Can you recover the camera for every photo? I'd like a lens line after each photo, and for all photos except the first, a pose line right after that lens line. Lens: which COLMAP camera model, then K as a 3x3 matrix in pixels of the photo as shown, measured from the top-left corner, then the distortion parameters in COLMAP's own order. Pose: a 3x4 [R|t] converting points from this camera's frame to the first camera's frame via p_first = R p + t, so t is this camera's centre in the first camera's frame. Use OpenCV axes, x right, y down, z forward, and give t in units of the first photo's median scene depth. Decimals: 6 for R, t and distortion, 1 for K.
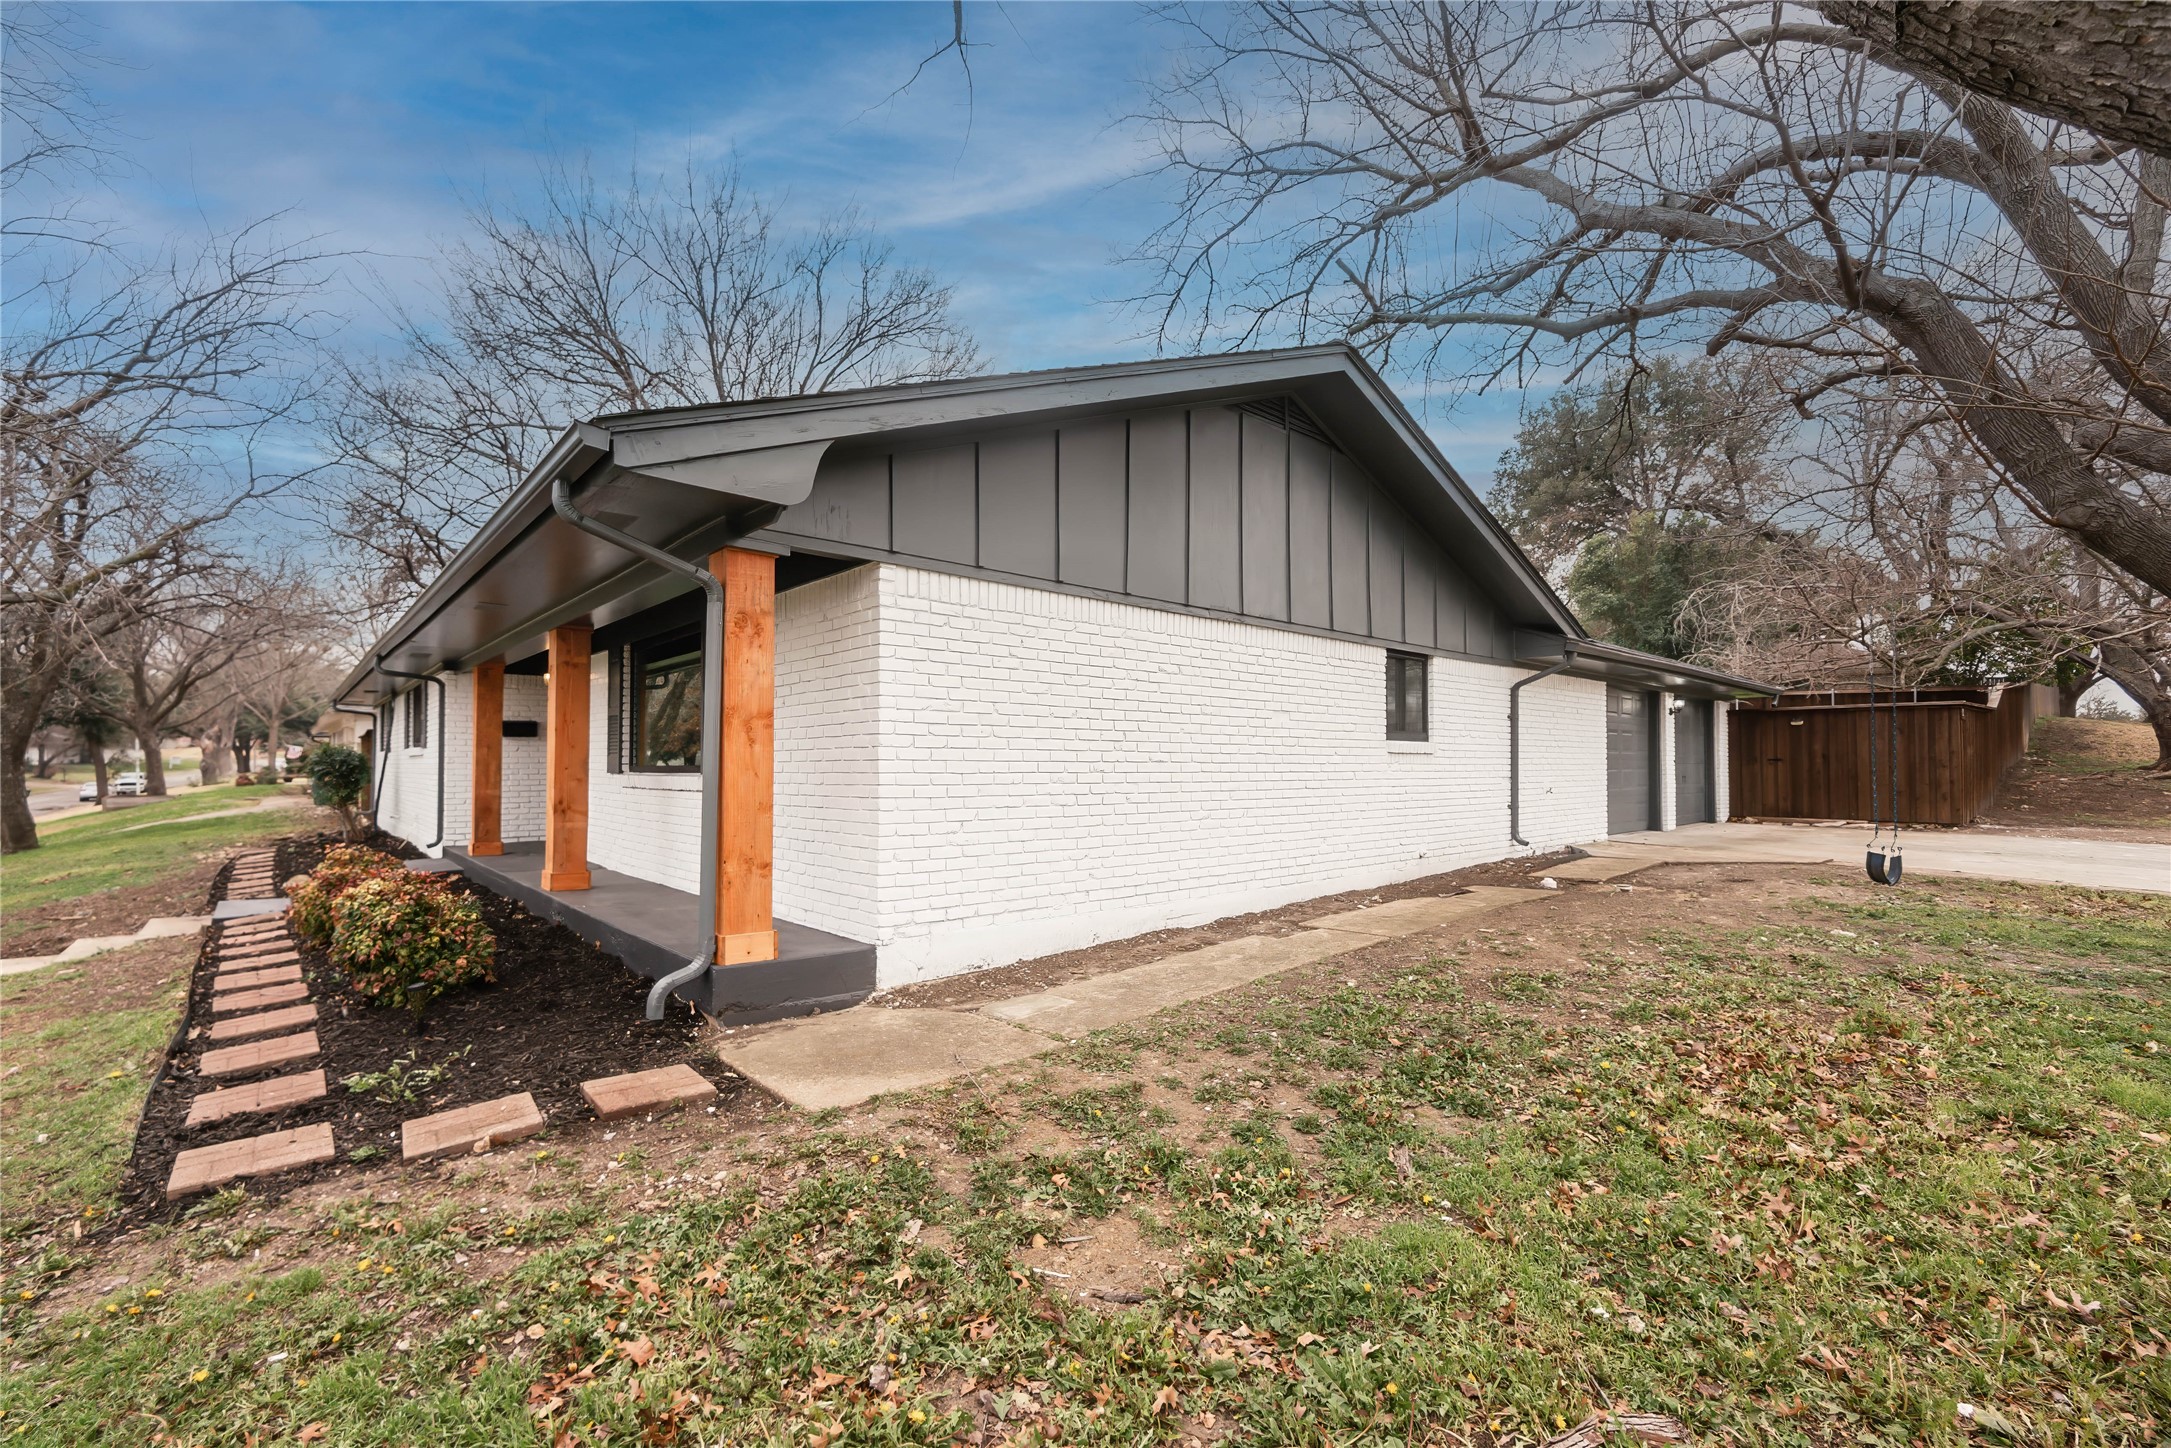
lens RADIAL K [[934.6, 0, 1087.6], [0, 934.6, 759.1], [0, 0, 1]] dist [-0.003674, 0.000004]
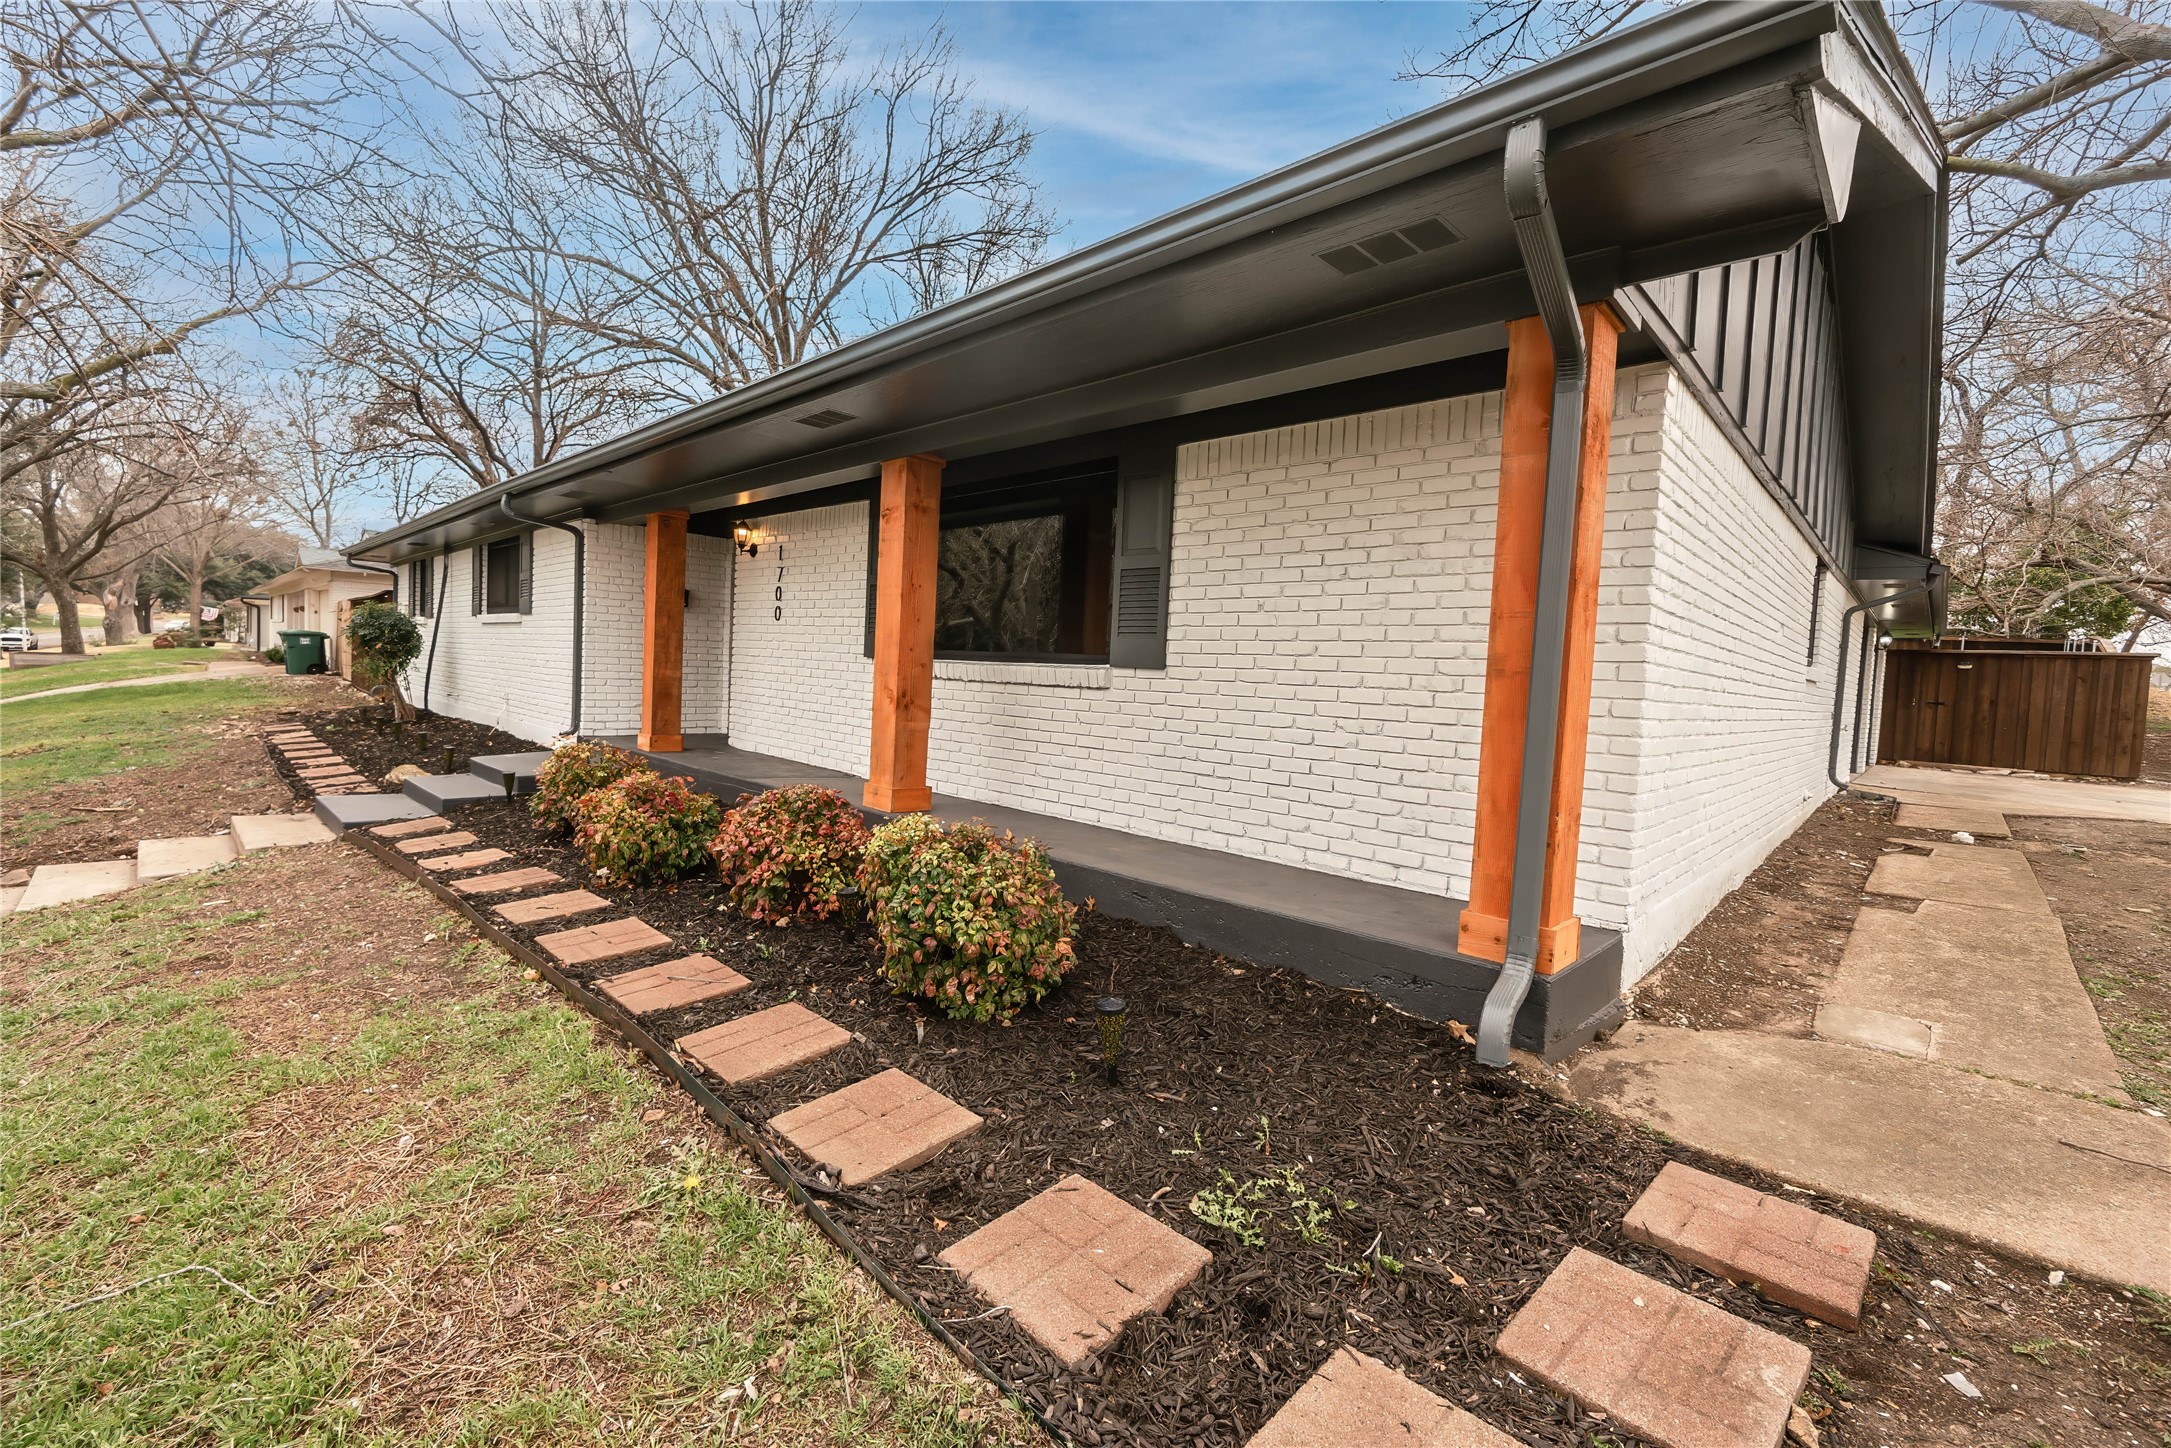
lens RADIAL K [[913.7, 0, 1085.5], [0, 913.7, 724.0], [0, 0, 1]] dist [-0.001761, 0.000086]
pose [[0.995688, 0.045184, 0.081018, -0.415060], [-0.050237, 0.996845, 0.061459, 0.015764], [-0.077985, -0.065264, 0.994816, 0.226775]]
